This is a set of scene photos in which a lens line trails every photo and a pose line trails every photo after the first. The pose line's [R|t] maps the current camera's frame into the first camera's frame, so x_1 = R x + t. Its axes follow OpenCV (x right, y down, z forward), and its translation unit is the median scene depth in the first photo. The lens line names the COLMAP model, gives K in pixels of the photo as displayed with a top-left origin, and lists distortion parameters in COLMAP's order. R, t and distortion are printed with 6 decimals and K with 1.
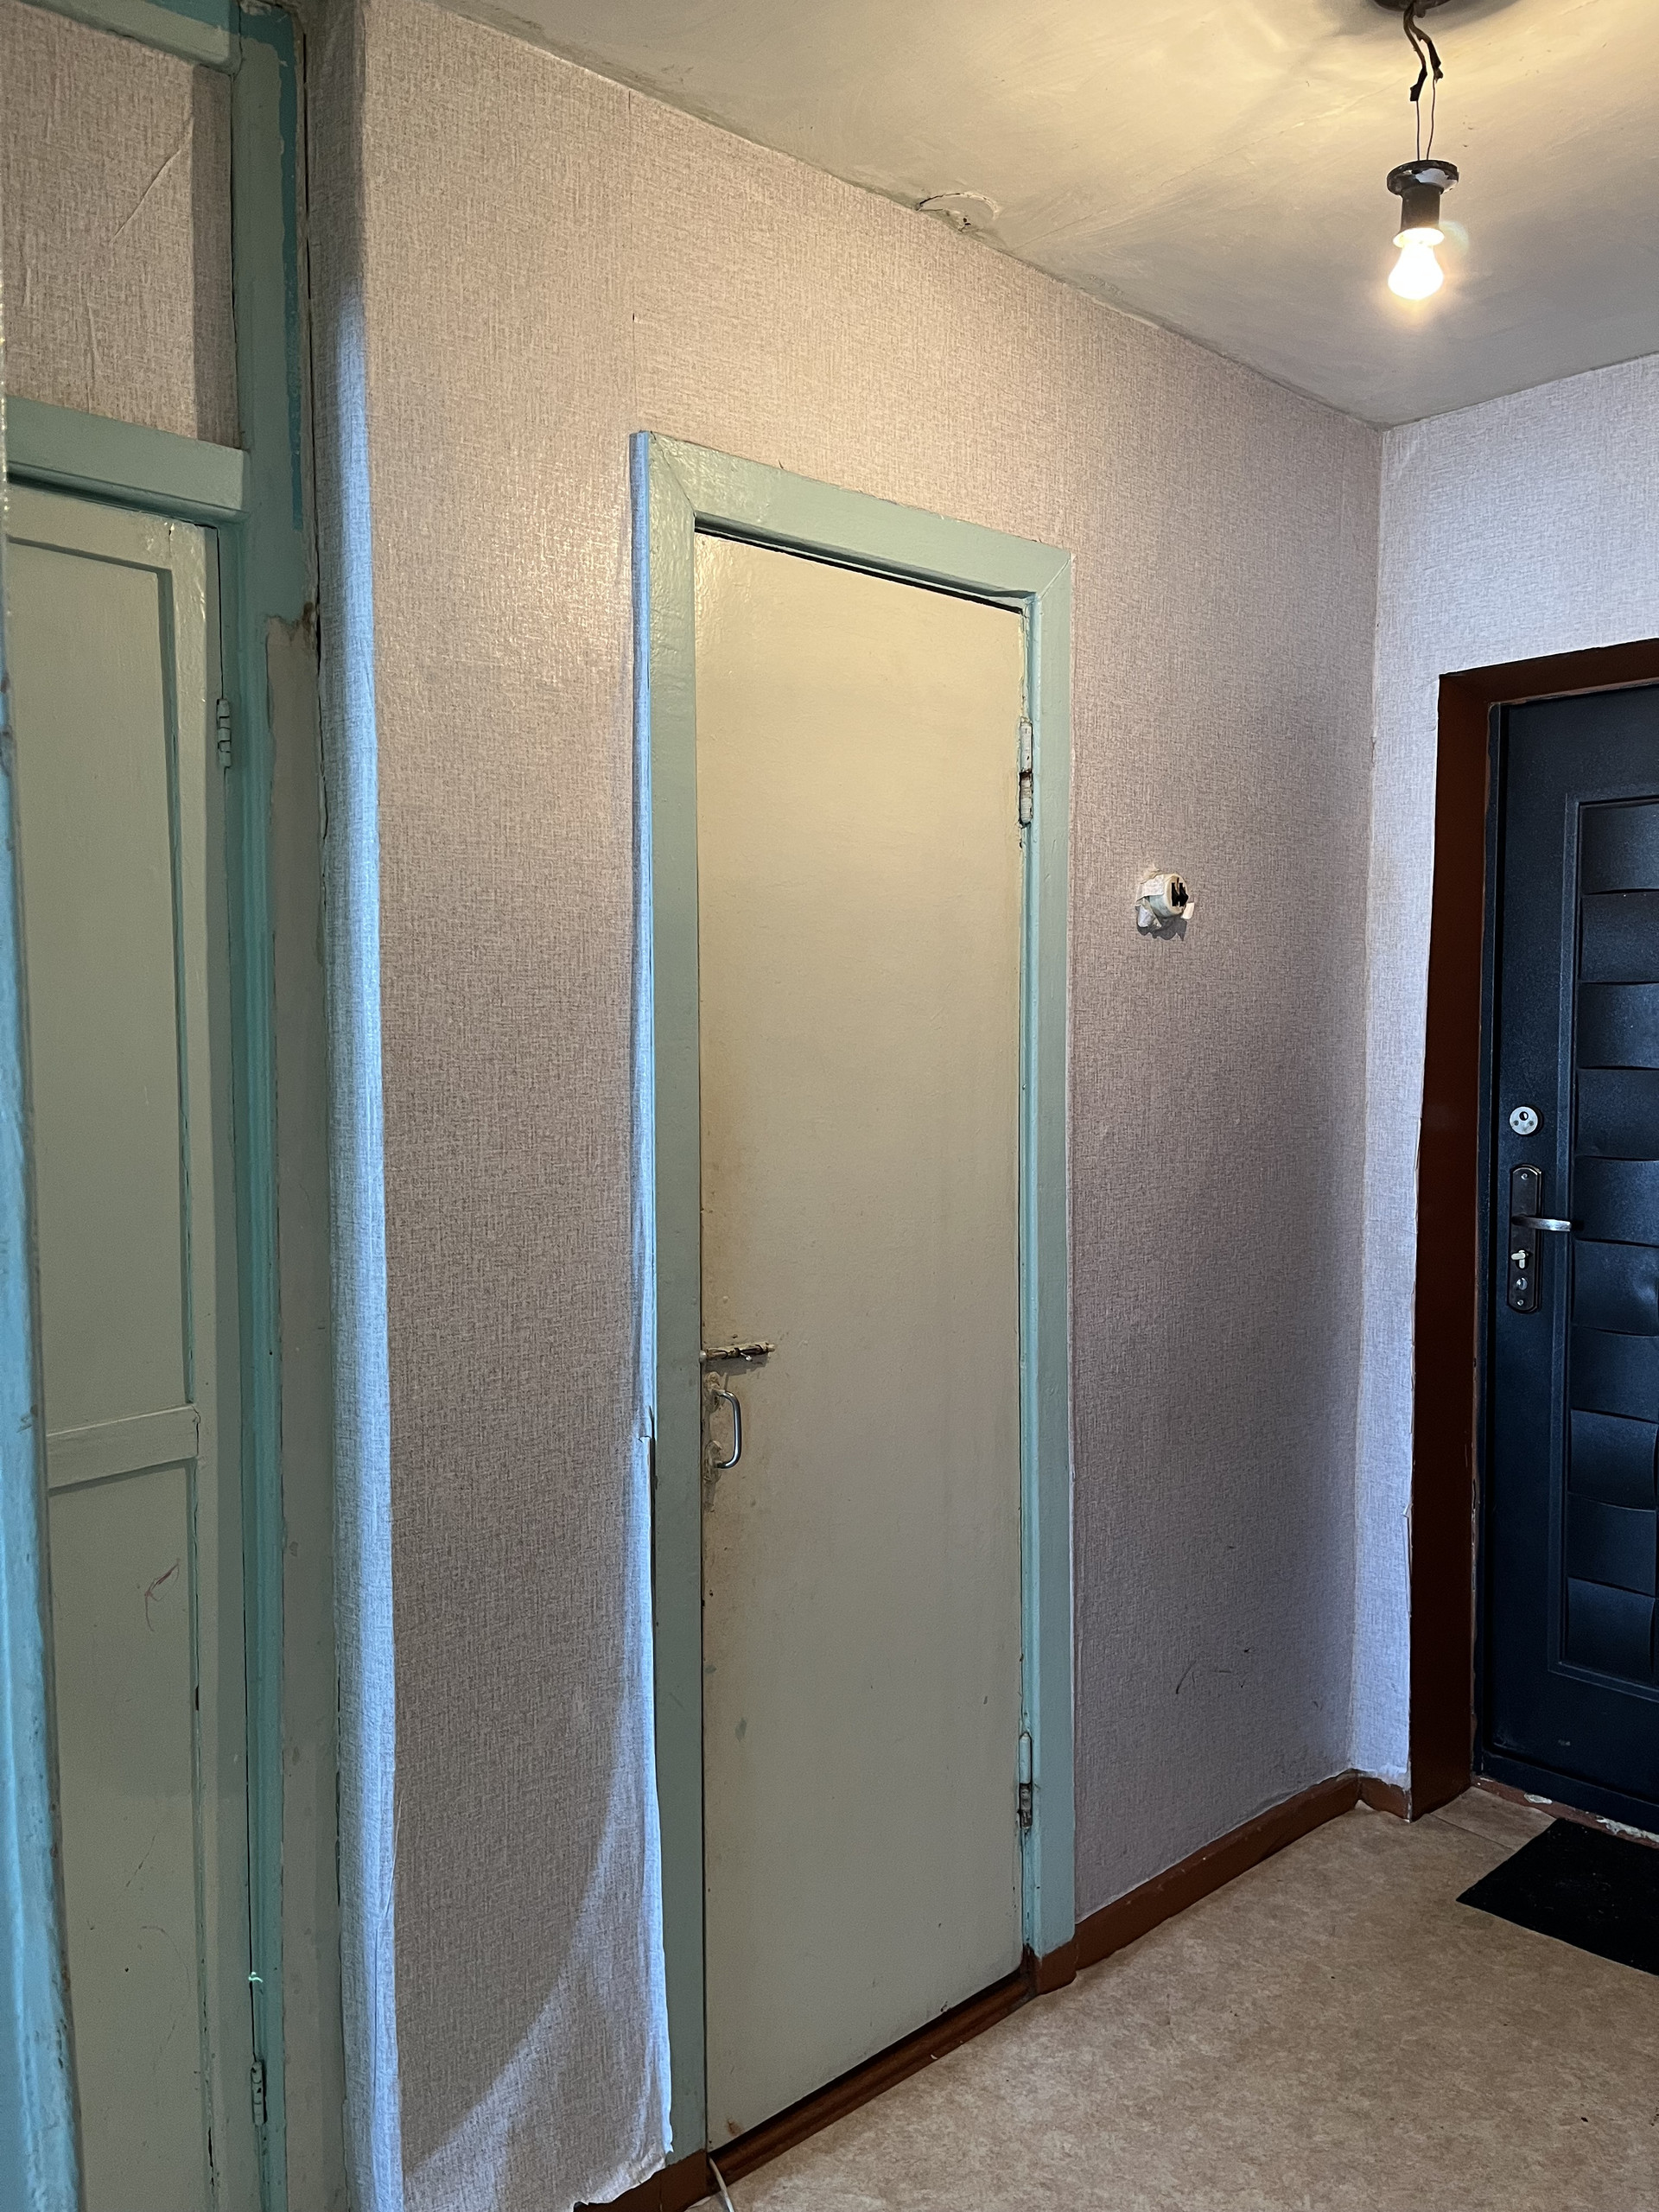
lens RADIAL K [[1634.9, 0, 807.1], [0, 1634.9, 1116.1], [0, 0, 1]] dist [0.061086, -0.105363]
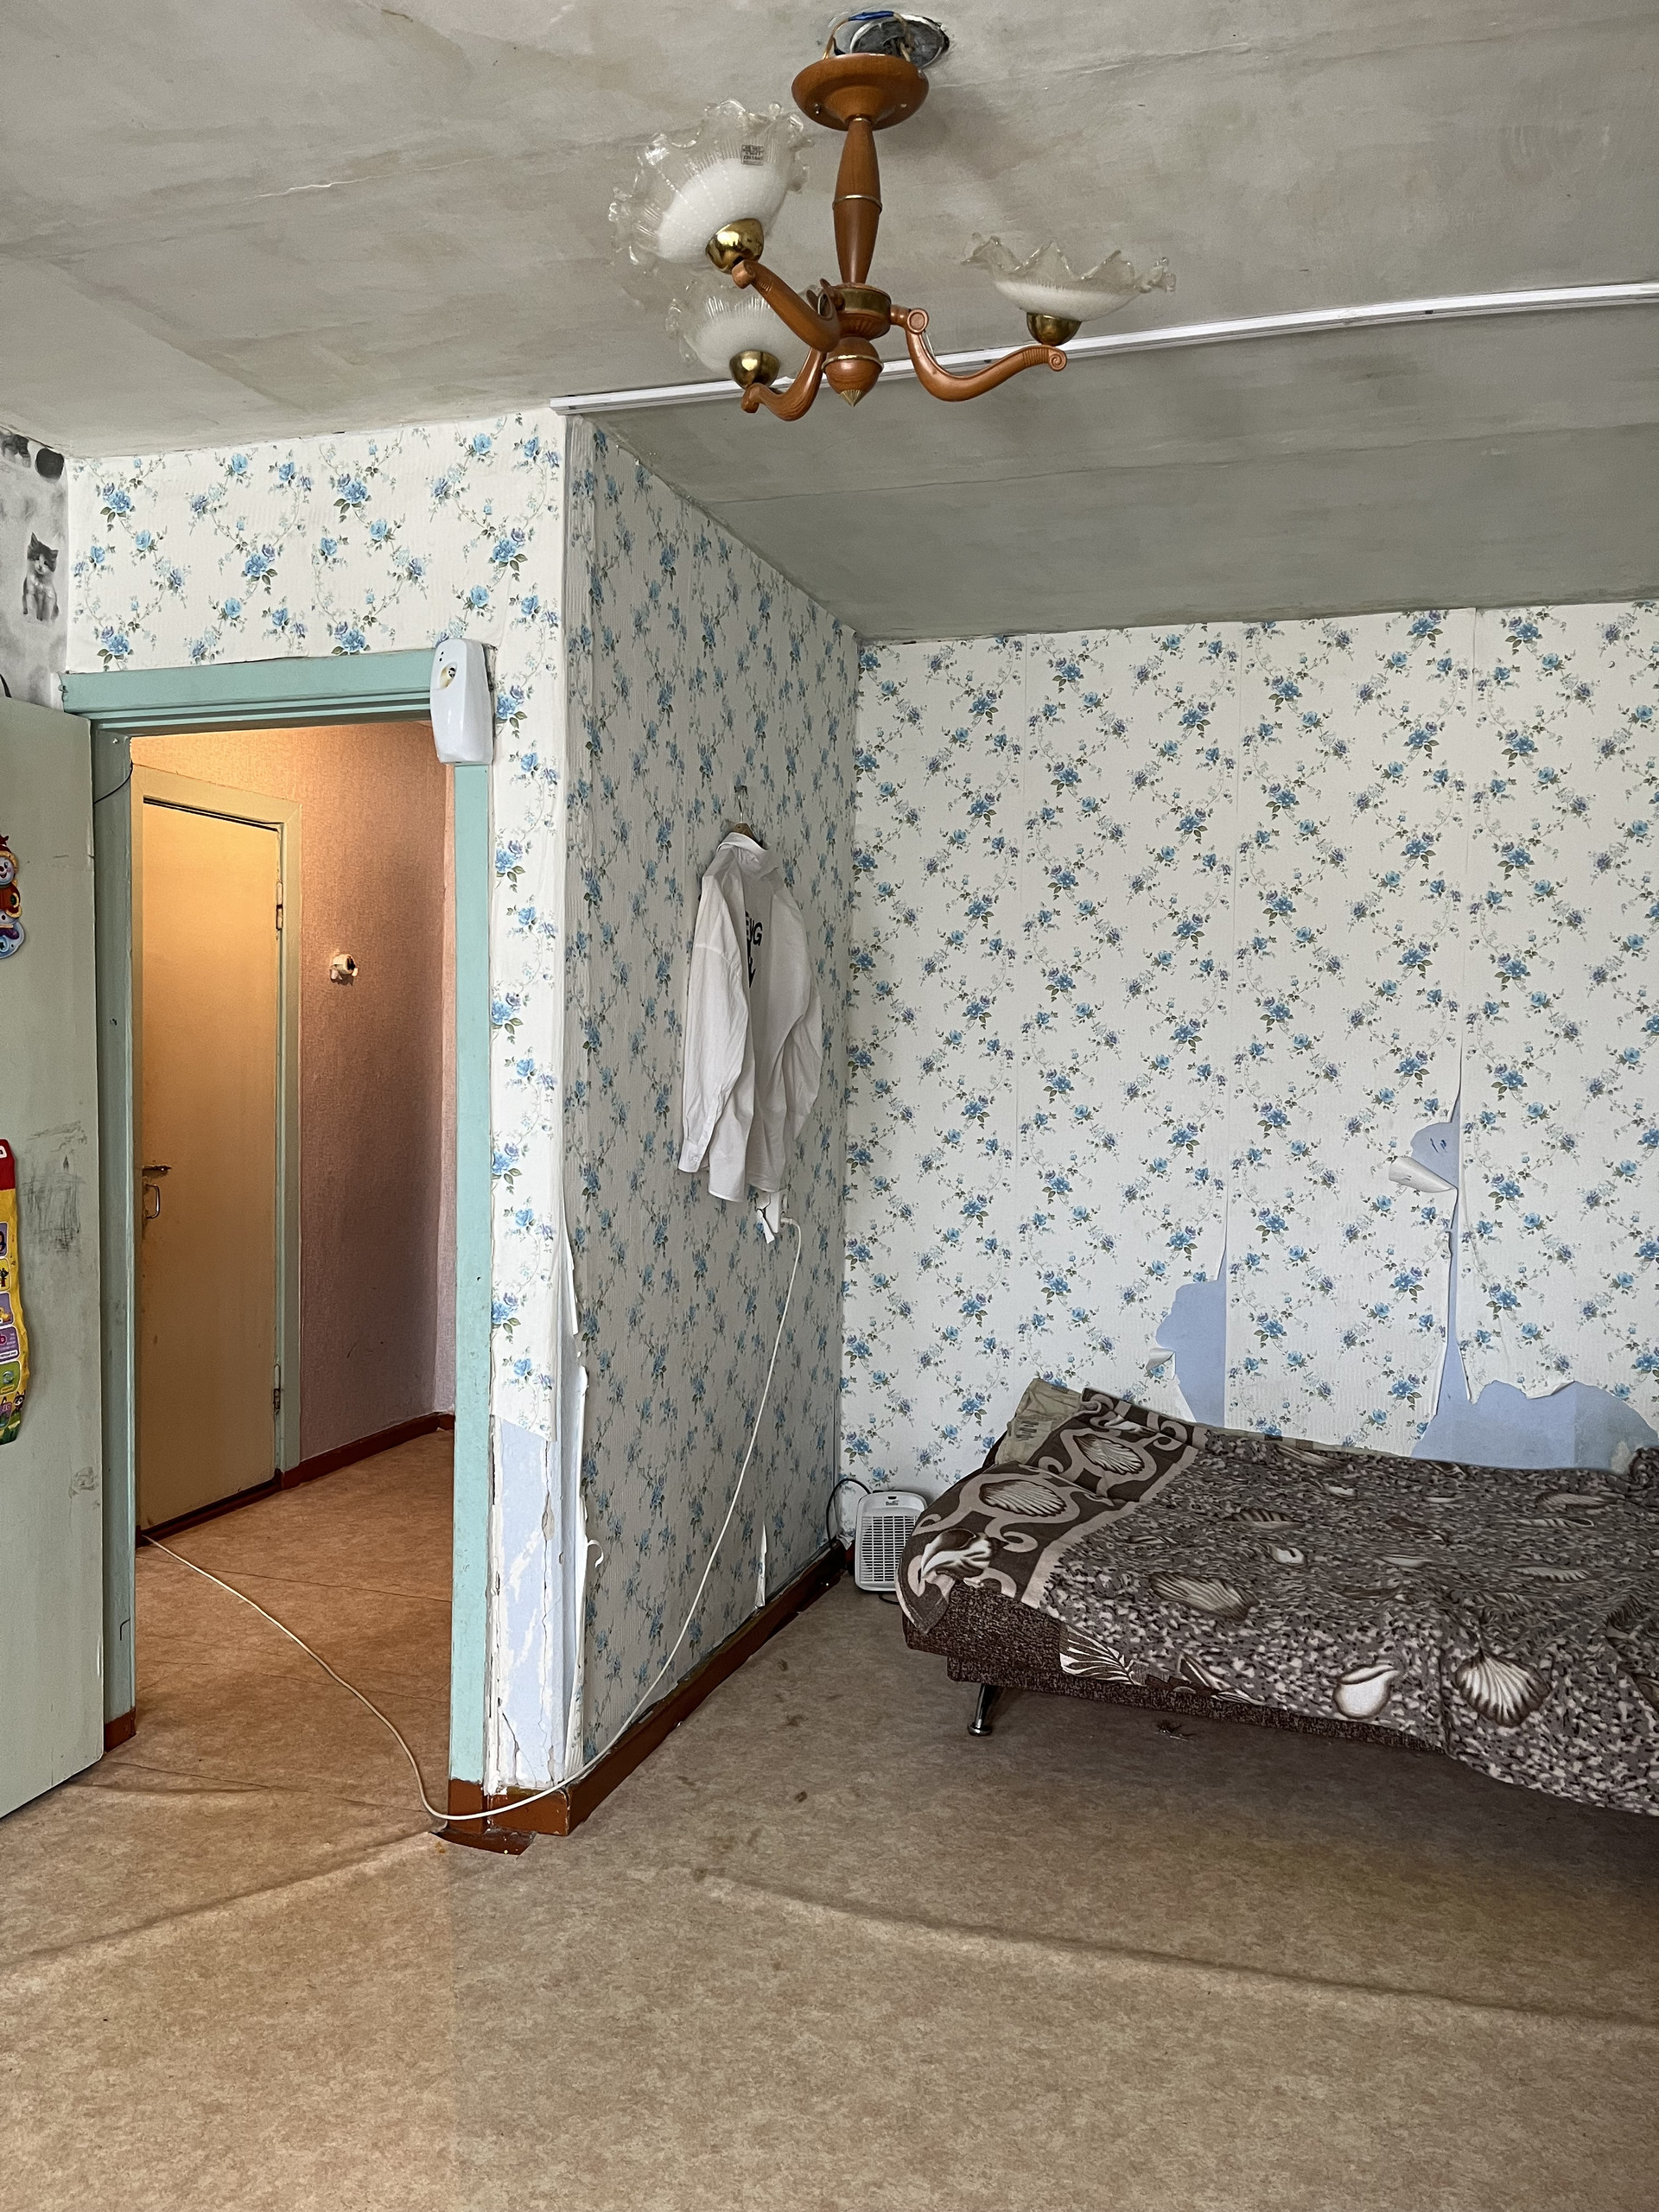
lens RADIAL K [[1634.9, 0, 807.1], [0, 1634.9, 1116.1], [0, 0, 1]] dist [0.061086, -0.105363]
pose [[0.865805, 0.000826, 0.500381, -0.327413], [0.003771, 0.999959, -0.008176, 0.079787], [-0.500368, 0.008966, 0.865767, -1.136346]]
